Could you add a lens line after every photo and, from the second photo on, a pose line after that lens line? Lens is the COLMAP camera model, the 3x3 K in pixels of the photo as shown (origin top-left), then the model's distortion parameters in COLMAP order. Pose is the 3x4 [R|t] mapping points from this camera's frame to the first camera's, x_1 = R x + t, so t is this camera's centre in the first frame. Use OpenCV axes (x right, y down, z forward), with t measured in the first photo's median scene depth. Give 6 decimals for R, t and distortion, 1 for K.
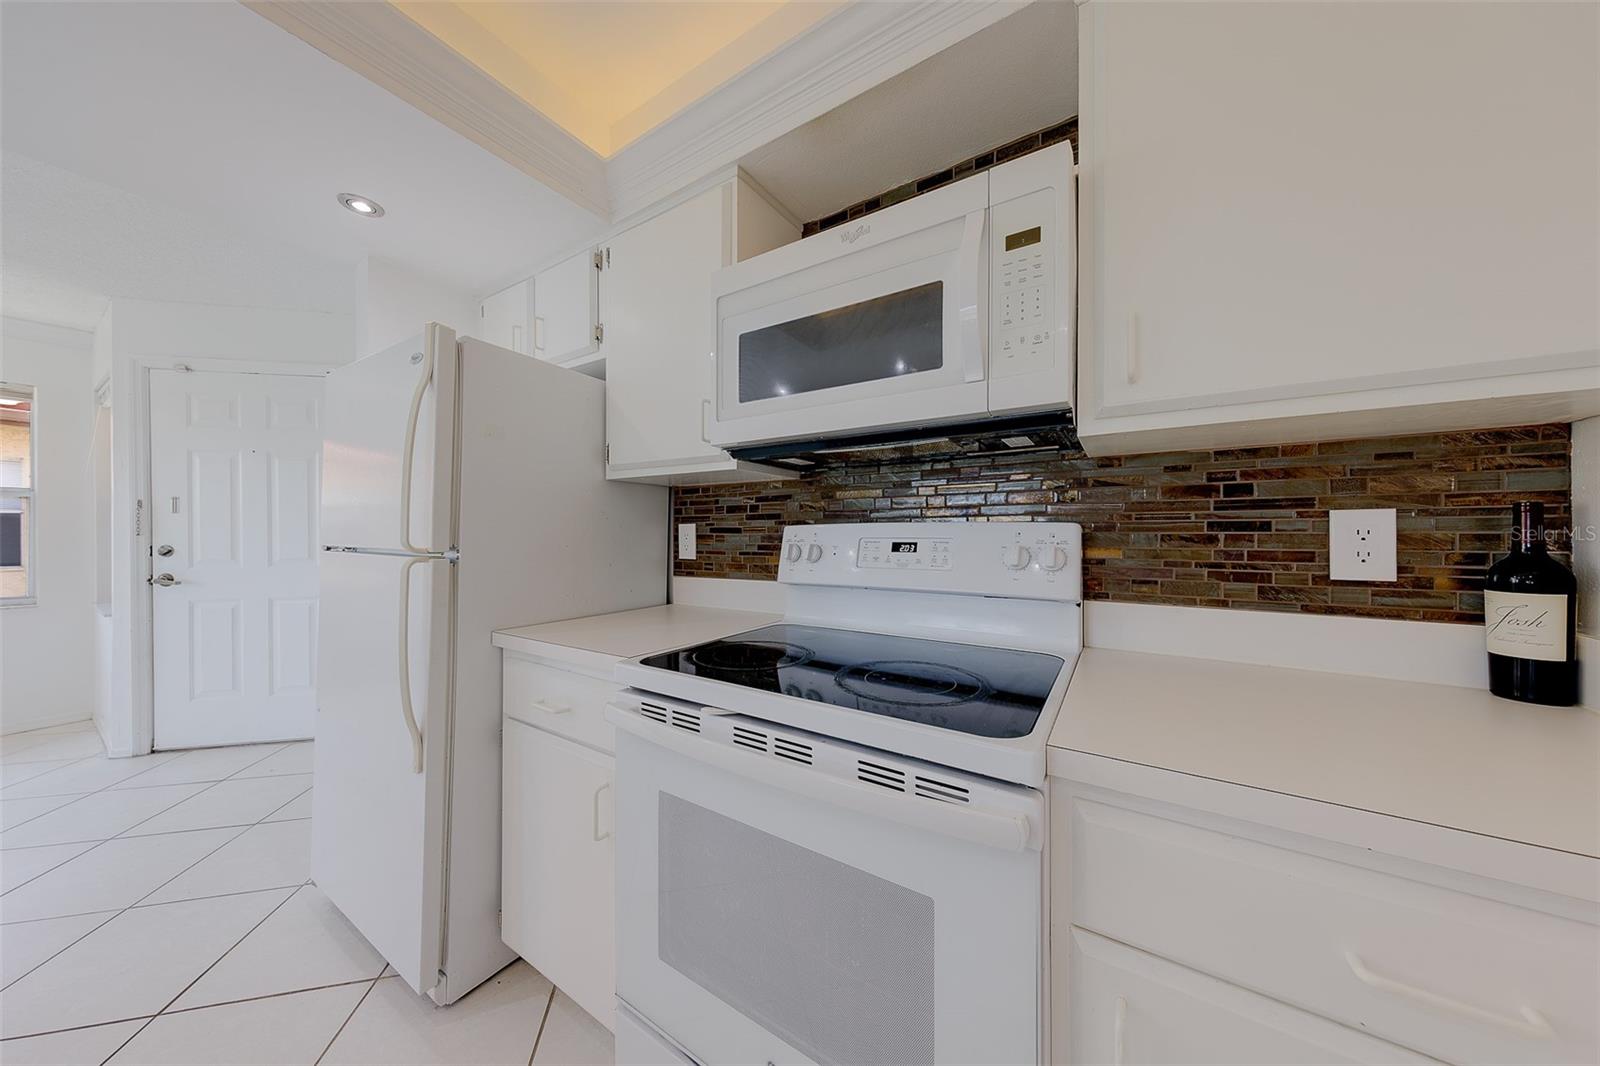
lens RADIAL K [[502.8, 0, 807.9], [0, 502.8, 533.6], [0, 0, 1]] dist [0.006710, 0.000042]
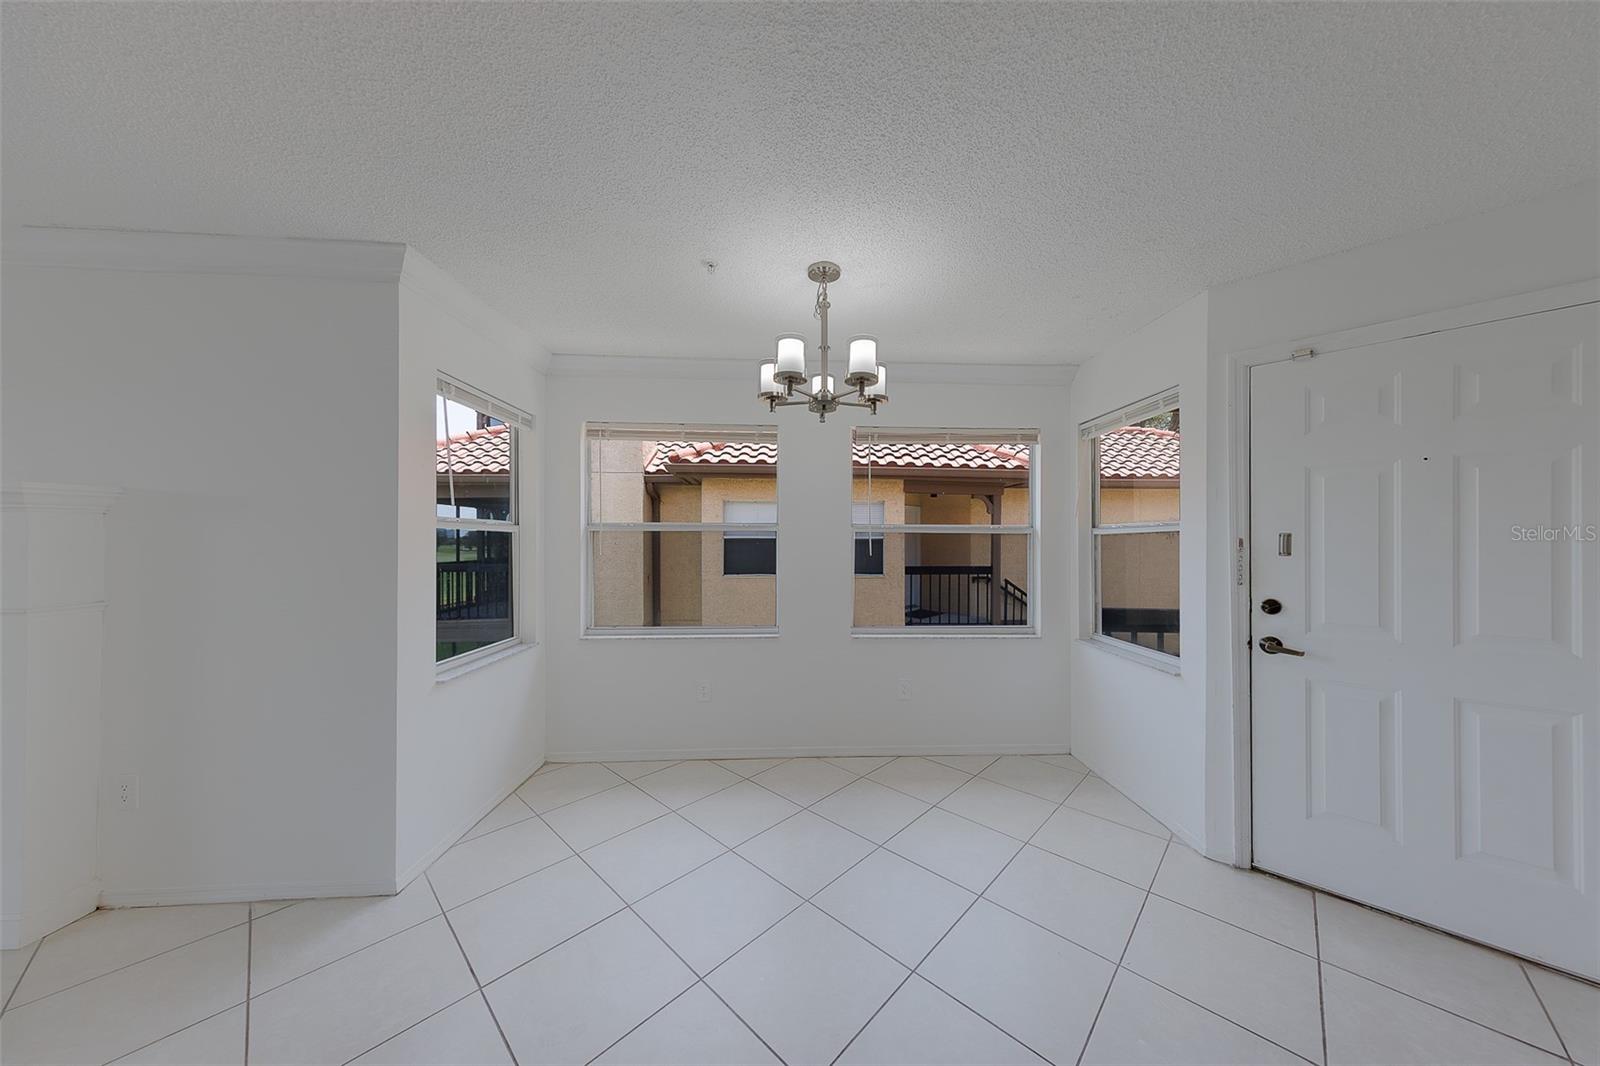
lens RADIAL K [[500.2, 0, 806.0], [0, 500.2, 542.2], [0, 0, 1]] dist [0.000671, -0.000193]
pose [[0.567174, -0.000720, -0.823598, -2.028118], [-0.000773, 0.999999, -0.001407, -0.113012], [0.823598, 0.001434, 0.567172, 0.044366]]
